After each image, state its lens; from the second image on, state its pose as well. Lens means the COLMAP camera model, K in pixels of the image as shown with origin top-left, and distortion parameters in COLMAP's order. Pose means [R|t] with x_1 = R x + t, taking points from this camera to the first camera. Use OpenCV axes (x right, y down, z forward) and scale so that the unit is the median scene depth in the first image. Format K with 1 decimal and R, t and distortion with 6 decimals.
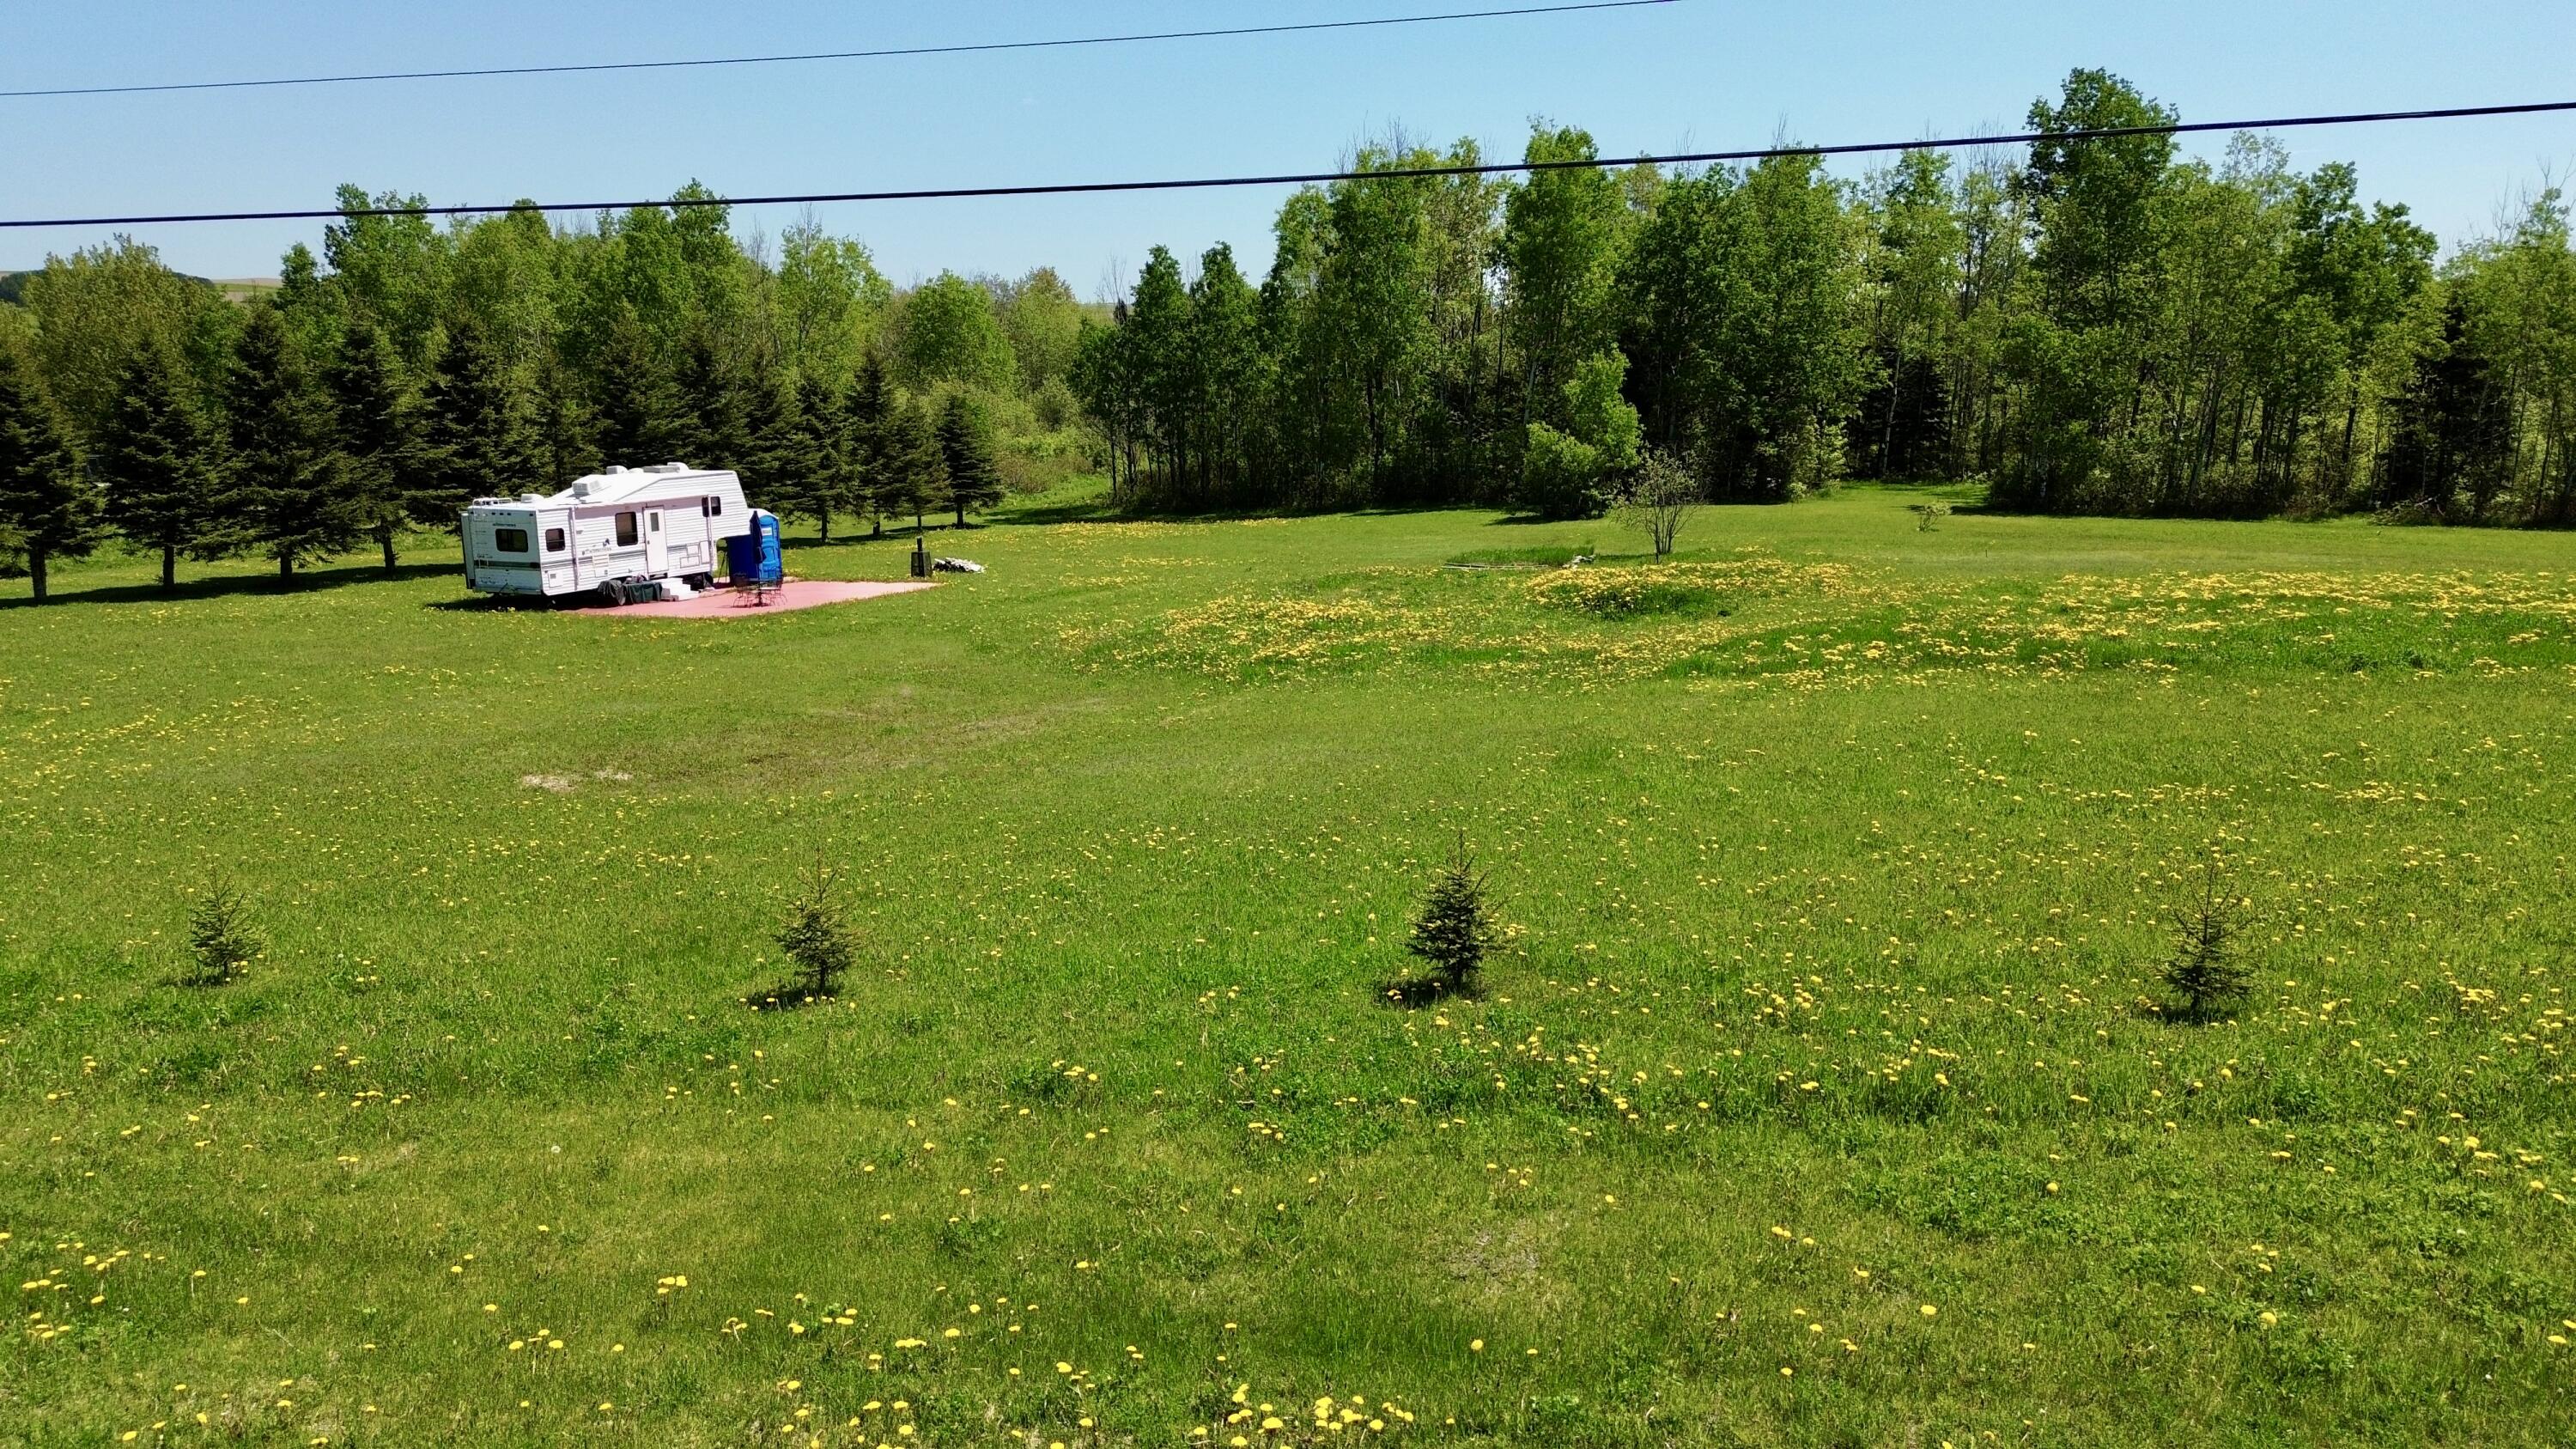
lens RADIAL K [[1812.7, 0, 1277.6], [0, 1812.7, 732.1], [0, 0, 1]] dist [0.091696, -0.092998]
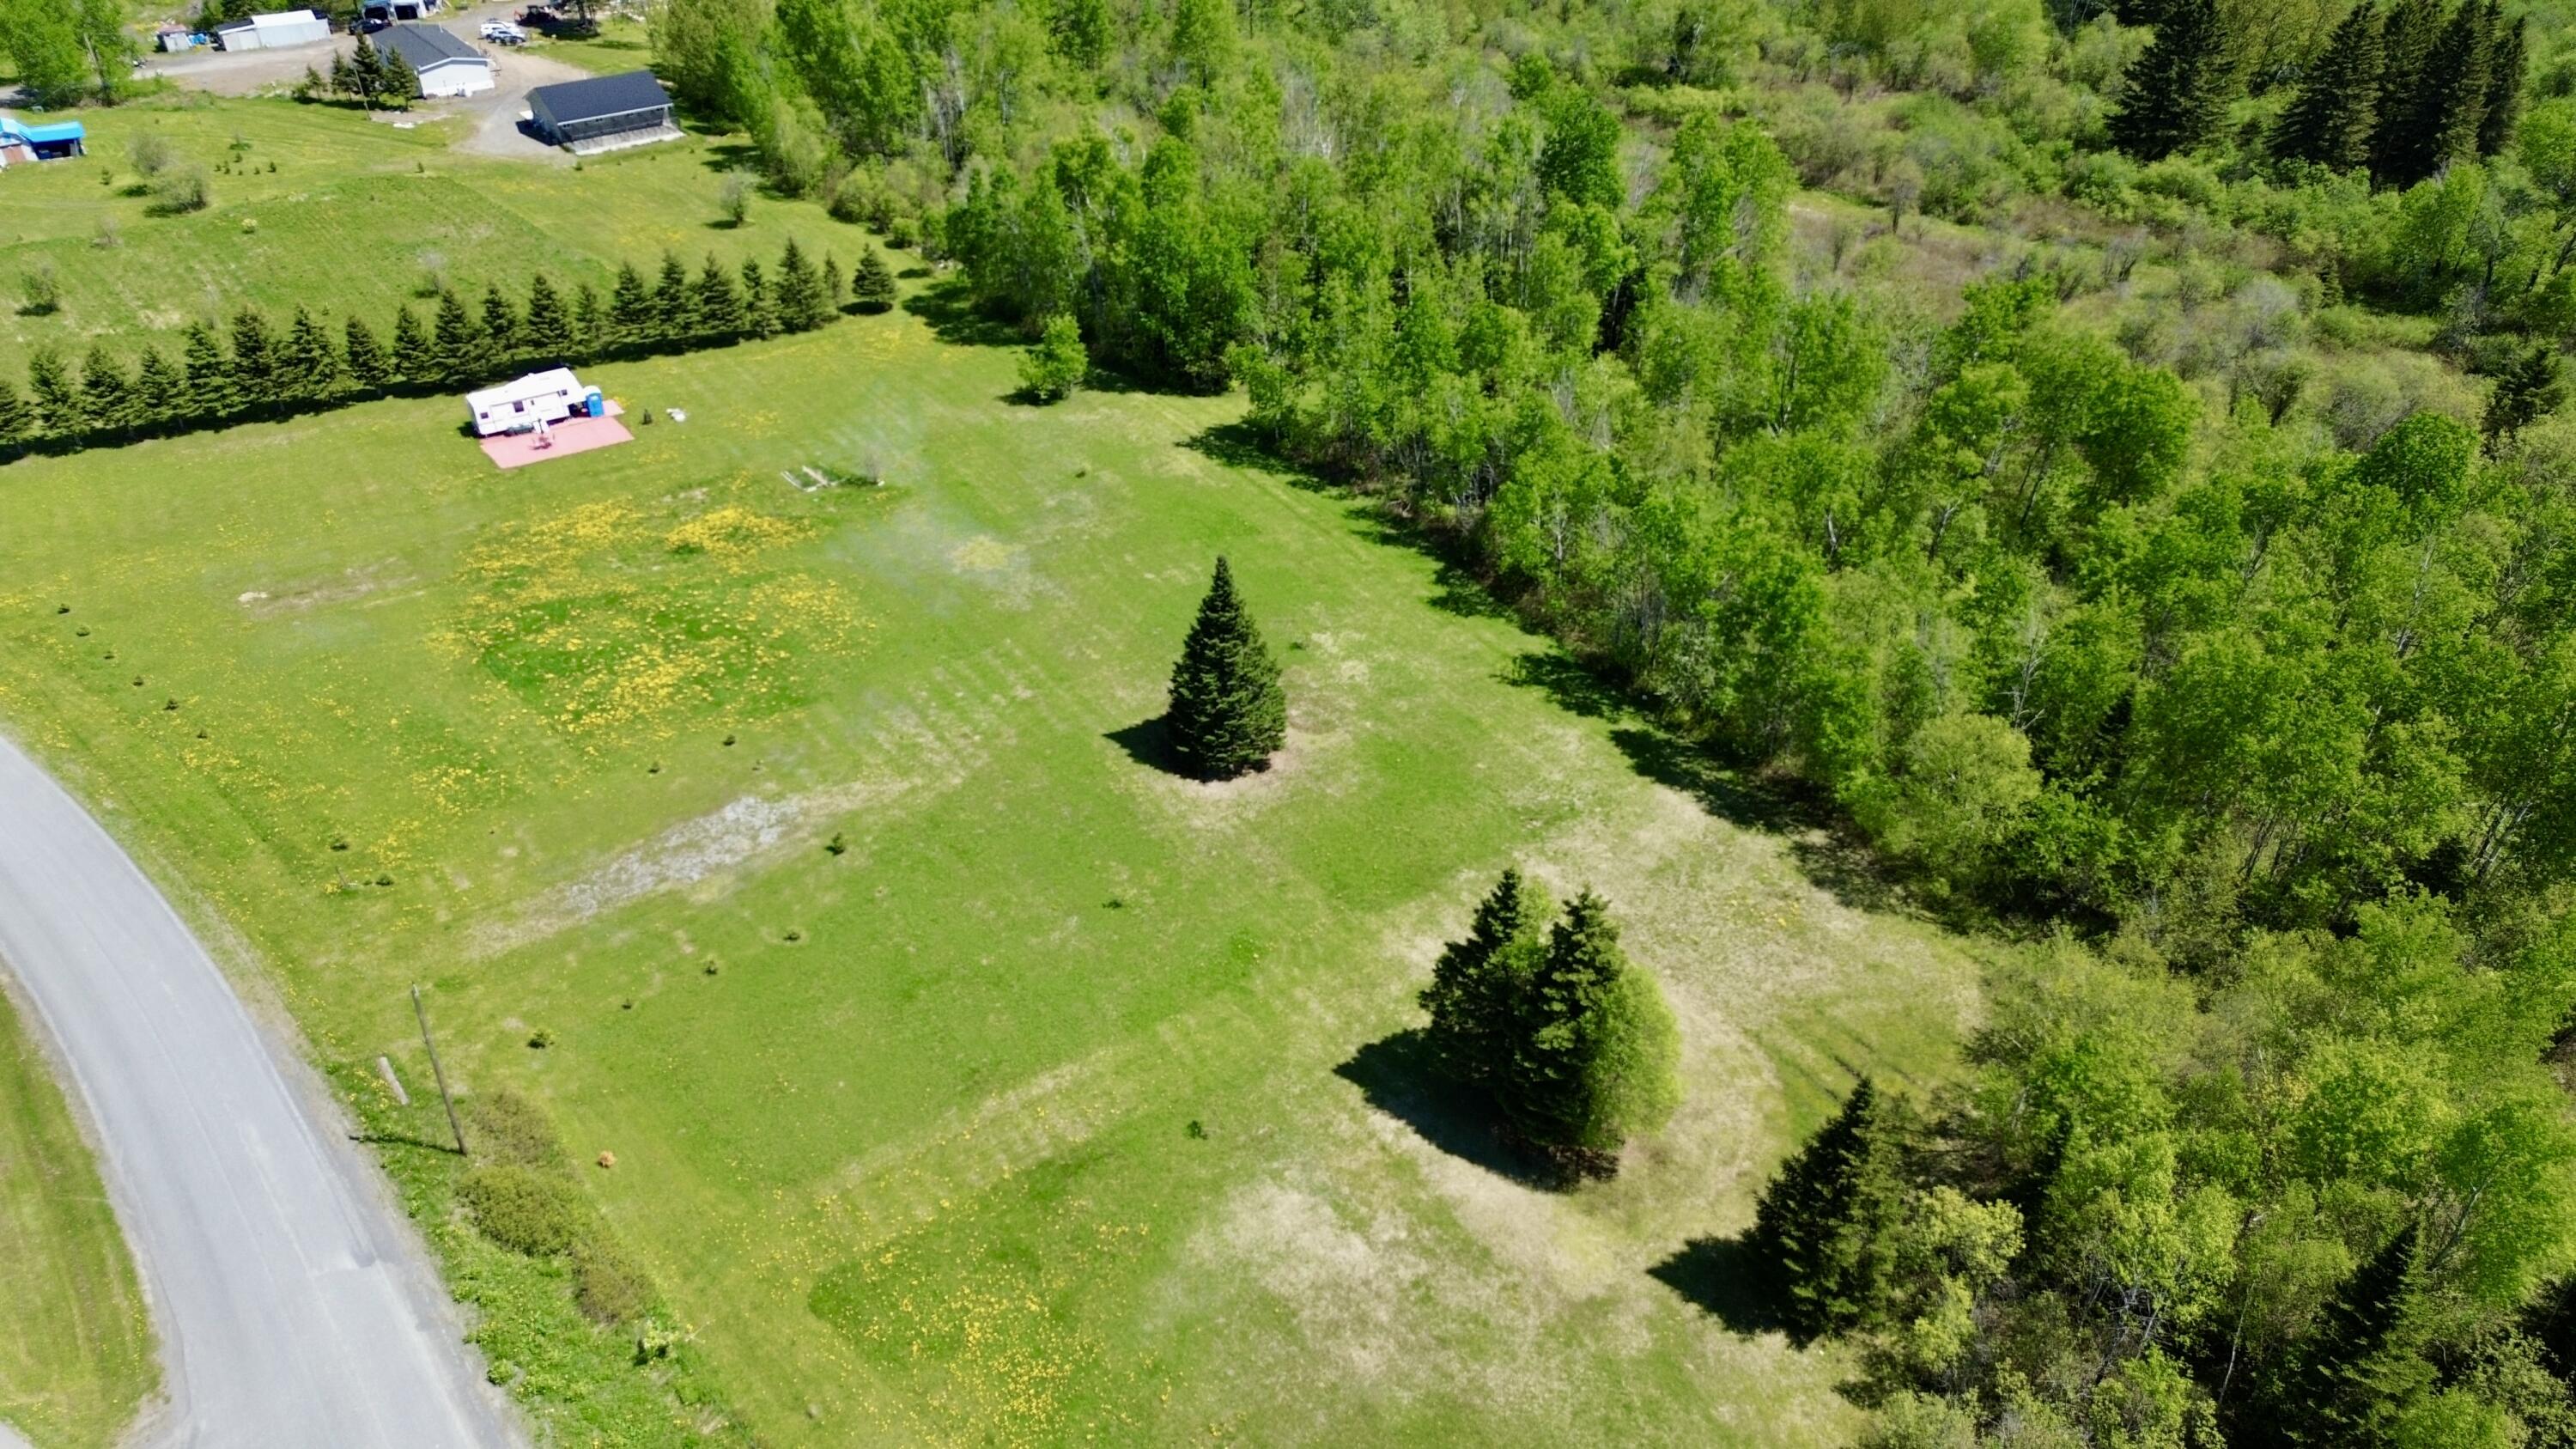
lens RADIAL K [[1812.7, 0, 1286.4], [0, 1812.7, 718.0], [0, 0, 1]] dist [0.091696, -0.092998]
pose [[0.847169, 0.290116, -0.445127, 1.992886], [-0.102513, 0.911277, 0.398830, -0.903494], [0.521341, -0.292245, 0.801746, -0.767675]]
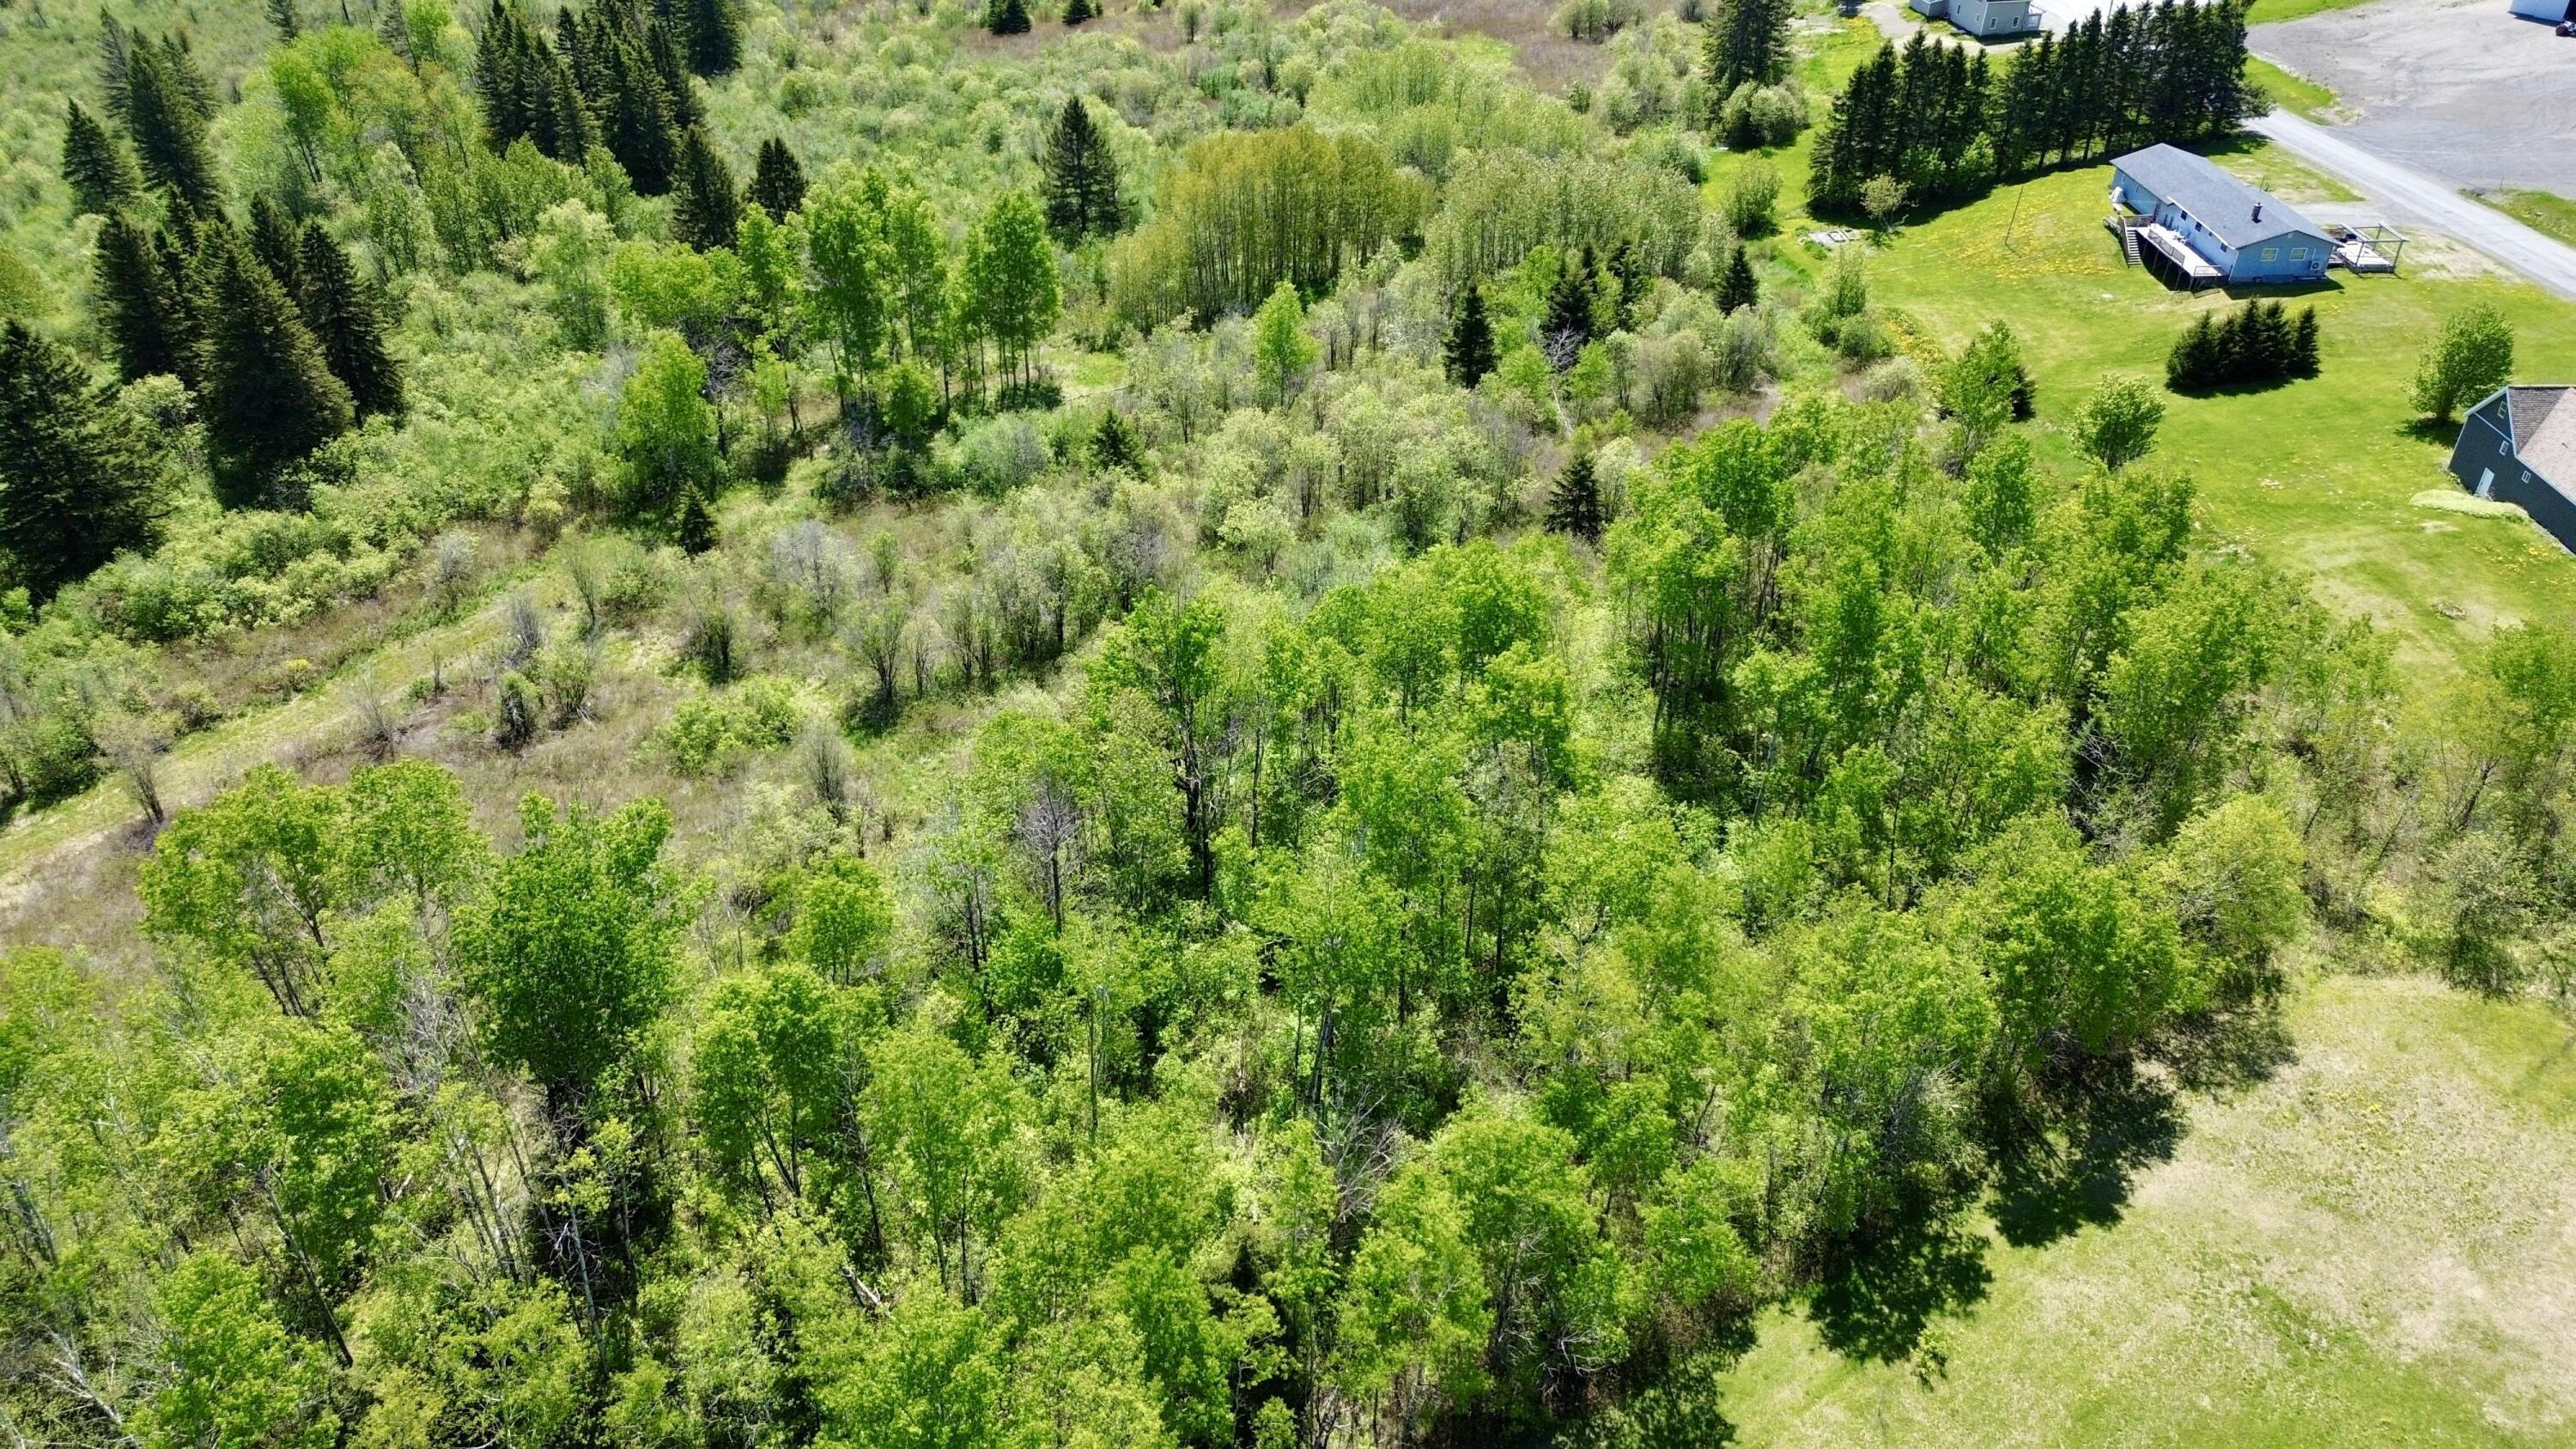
lens RADIAL K [[1812.7, 0, 1287.6], [0, 1812.7, 726.3], [0, 0, 1]] dist [0.091696, -0.092998]
pose [[0.466401, -0.497512, 0.731404, 0.227946], [0.196660, 0.864470, 0.462620, -1.269978], [-0.862435, -0.071929, 0.501030, 0.879406]]
